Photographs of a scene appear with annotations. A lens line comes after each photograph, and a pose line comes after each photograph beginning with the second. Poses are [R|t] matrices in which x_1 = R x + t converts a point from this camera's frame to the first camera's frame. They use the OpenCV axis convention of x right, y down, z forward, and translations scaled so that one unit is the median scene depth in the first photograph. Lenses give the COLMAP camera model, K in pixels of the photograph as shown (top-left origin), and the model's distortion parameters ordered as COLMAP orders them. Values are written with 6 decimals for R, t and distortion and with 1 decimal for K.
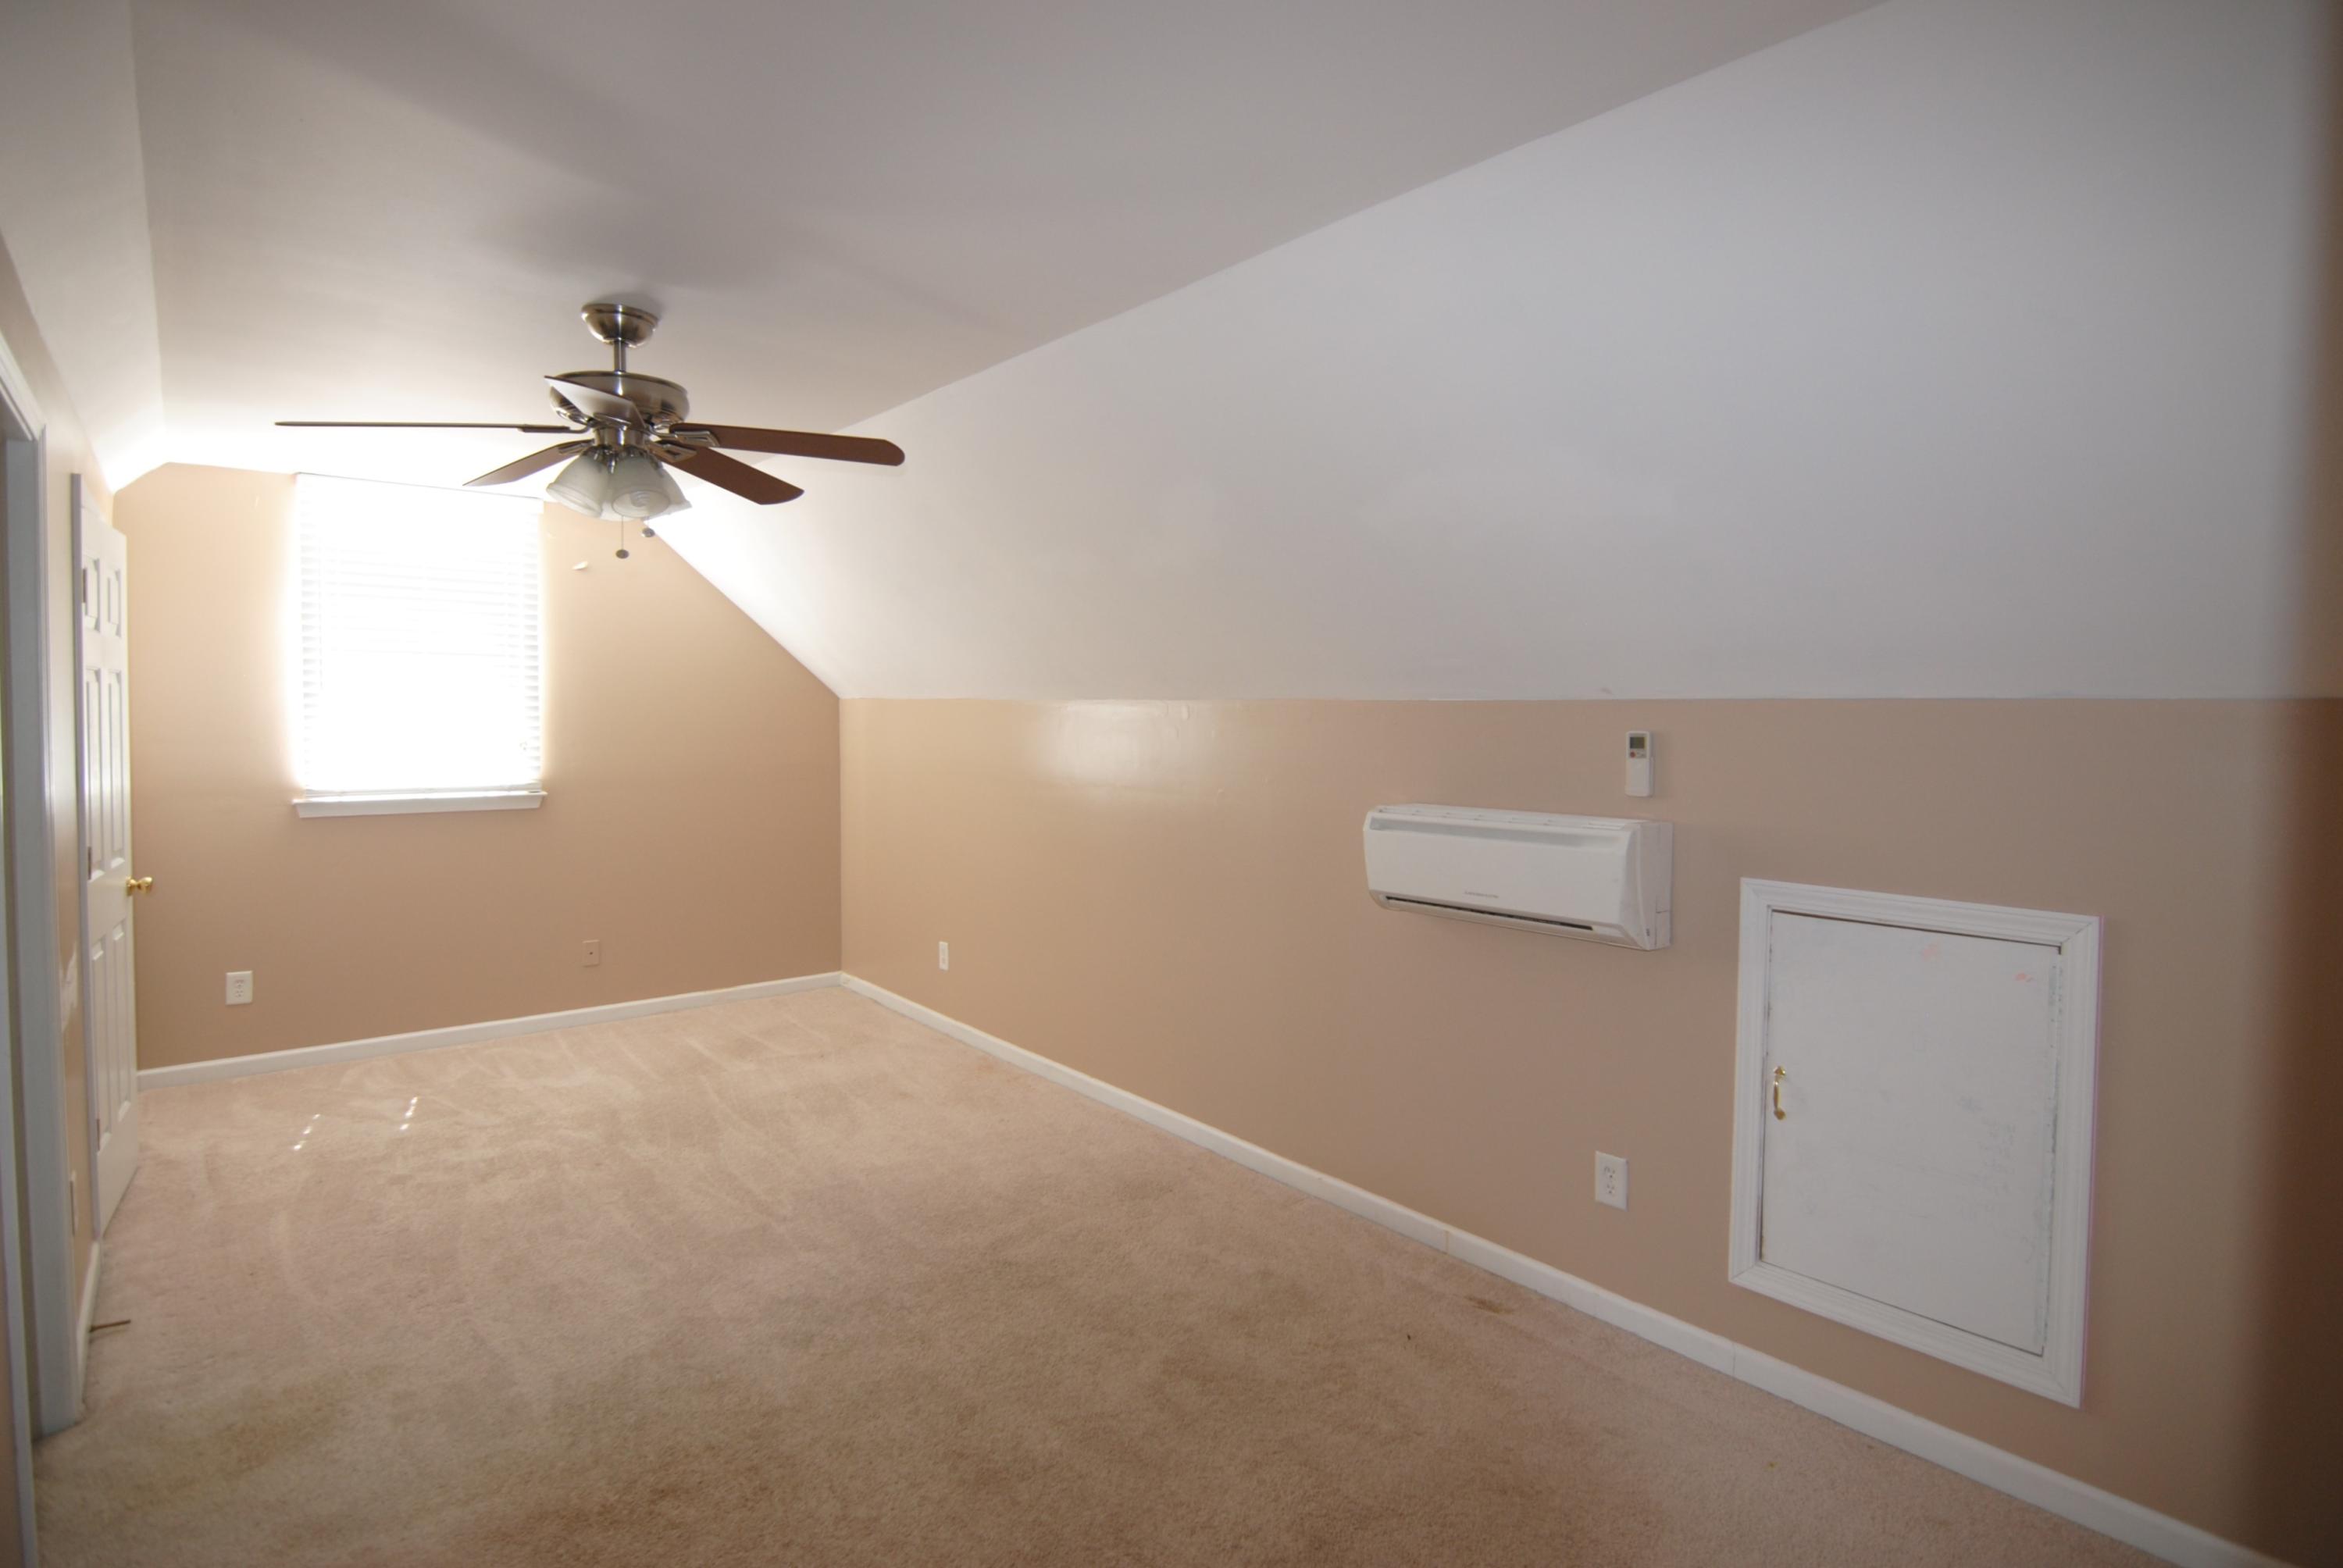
lens RADIAL K [[1289.2, 0, 1175.9], [0, 1289.2, 782.2], [0, 0, 1]] dist [0.005451, 0.000307]
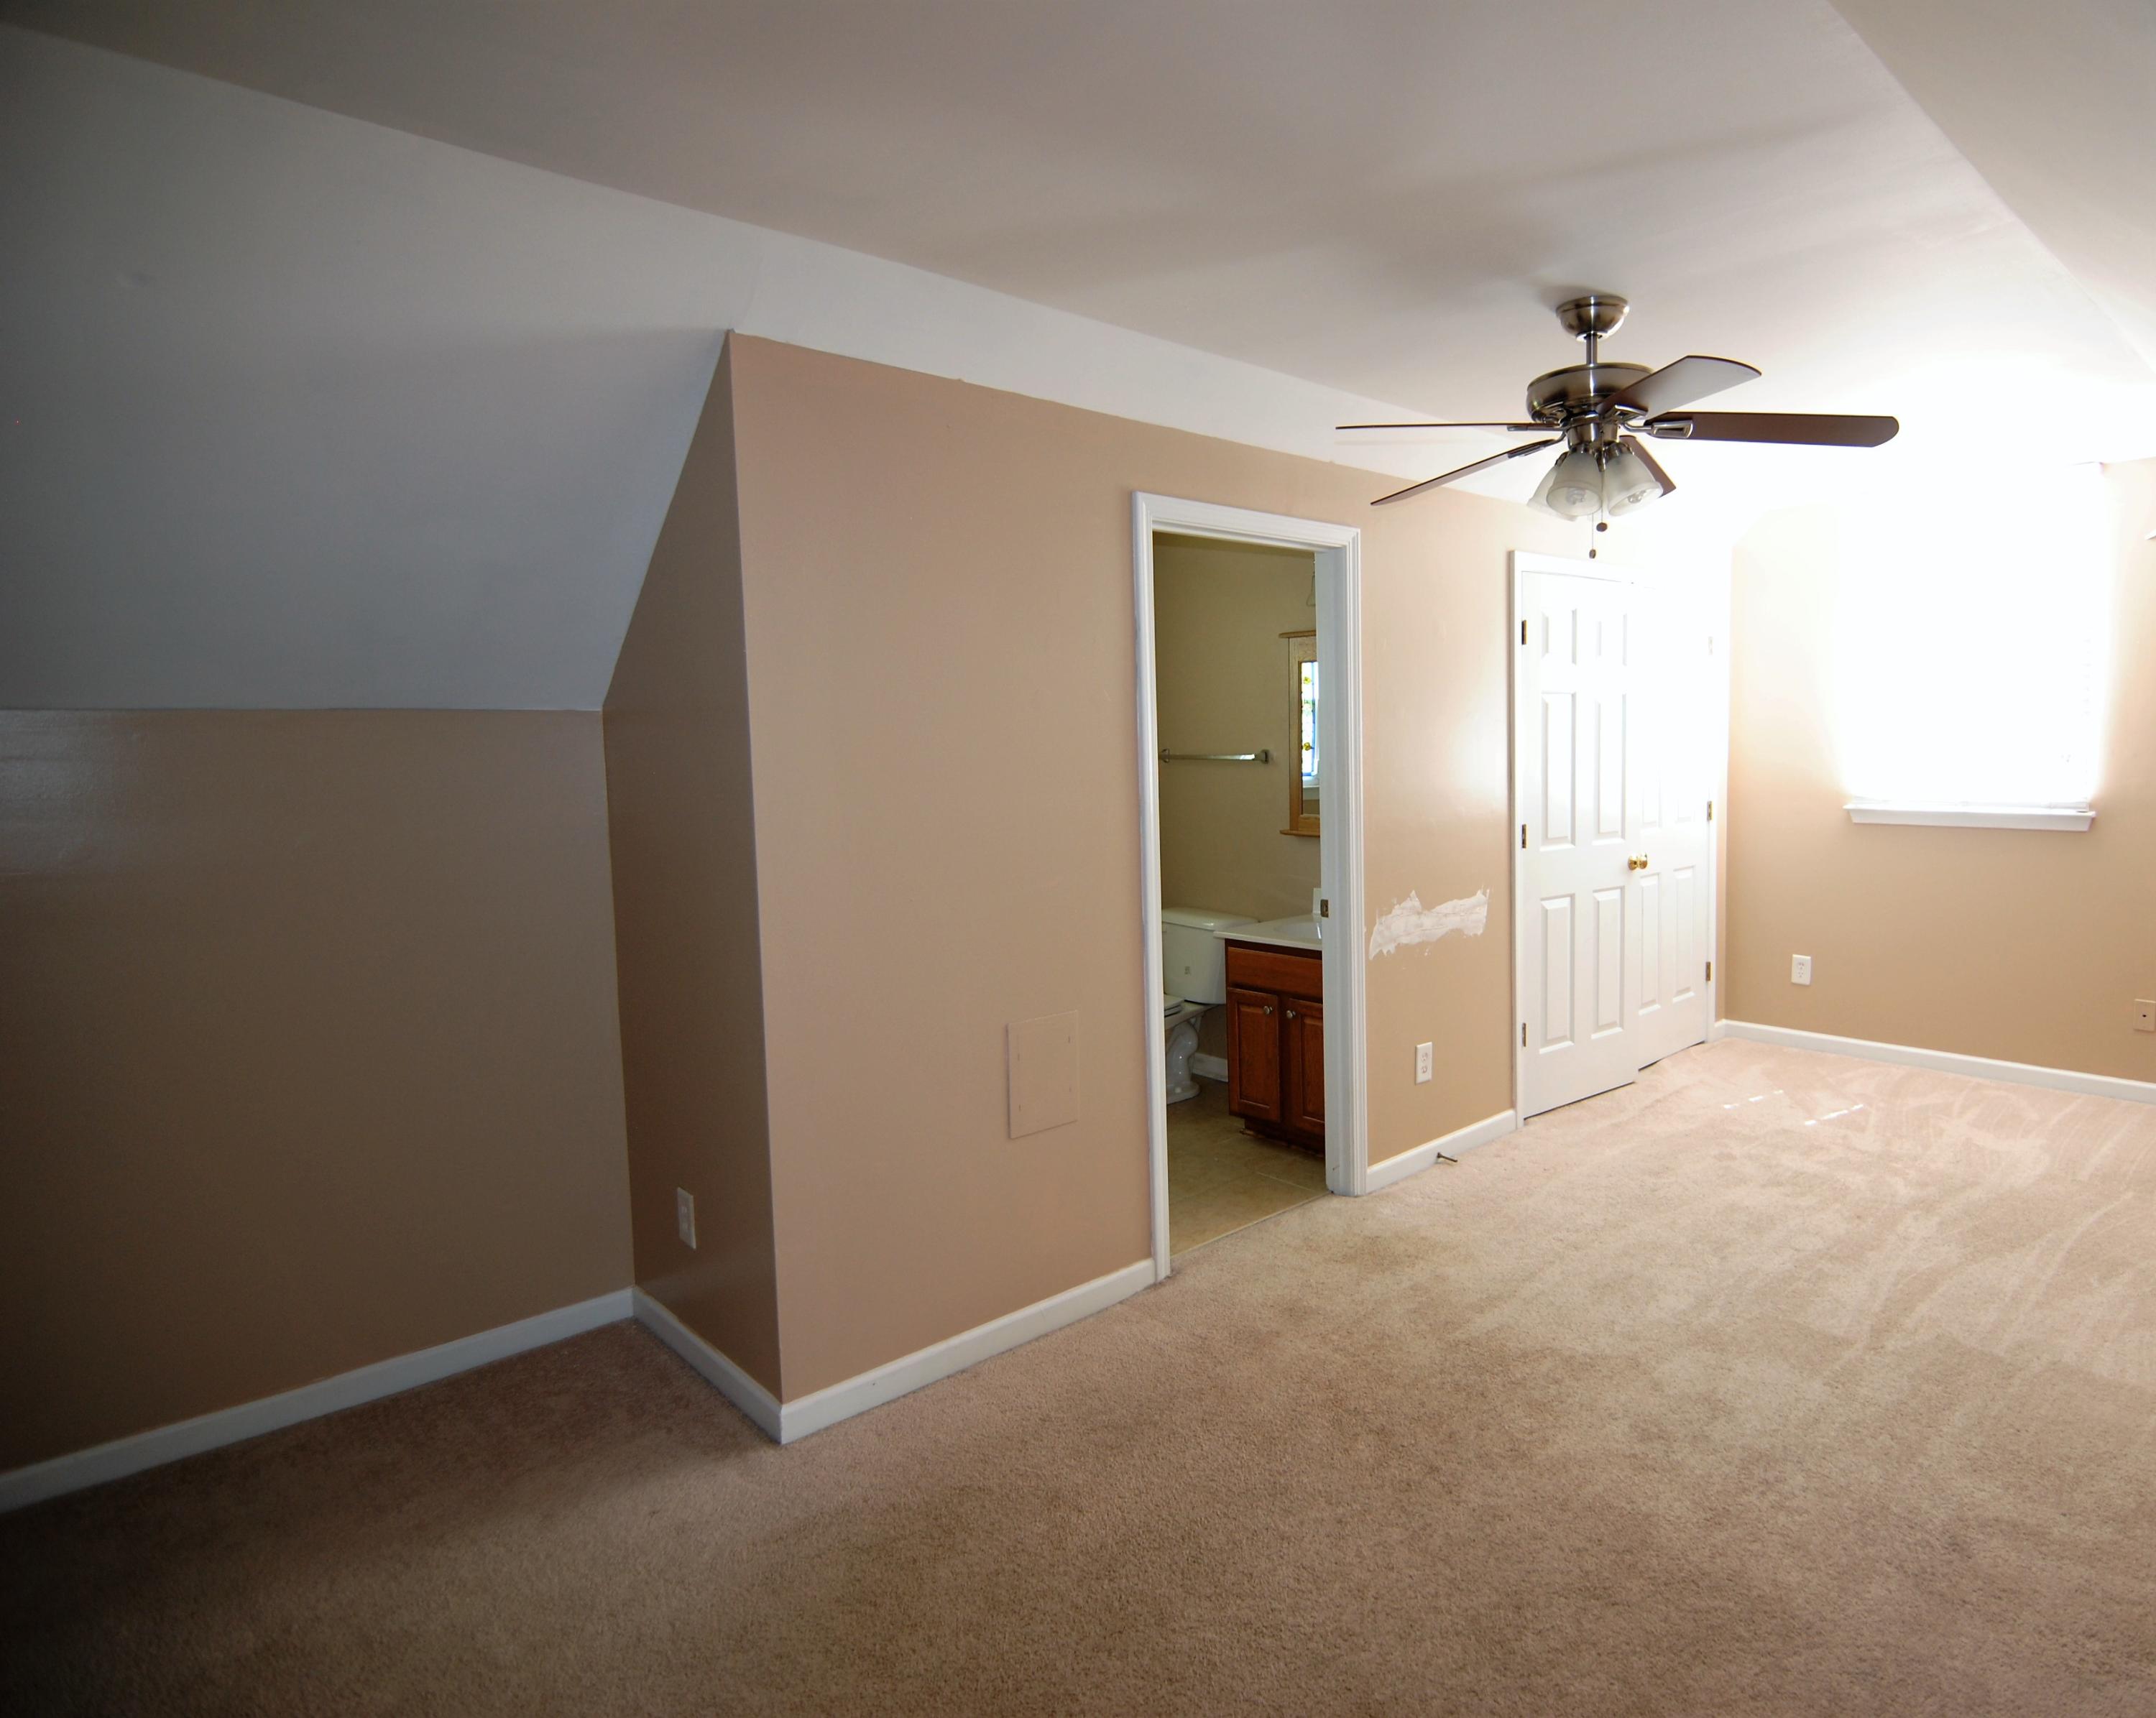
lens RADIAL K [[1175.7, 0, 1082.0], [0, 1175.7, 842.3], [0, 0, 1]] dist [-0.002865, 0.000327]
pose [[0.056181, 0.082084, -0.995041, 0.305063], [-0.040895, 0.995968, 0.079851, -0.009220], [0.997583, 0.036206, 0.059311, 0.379858]]
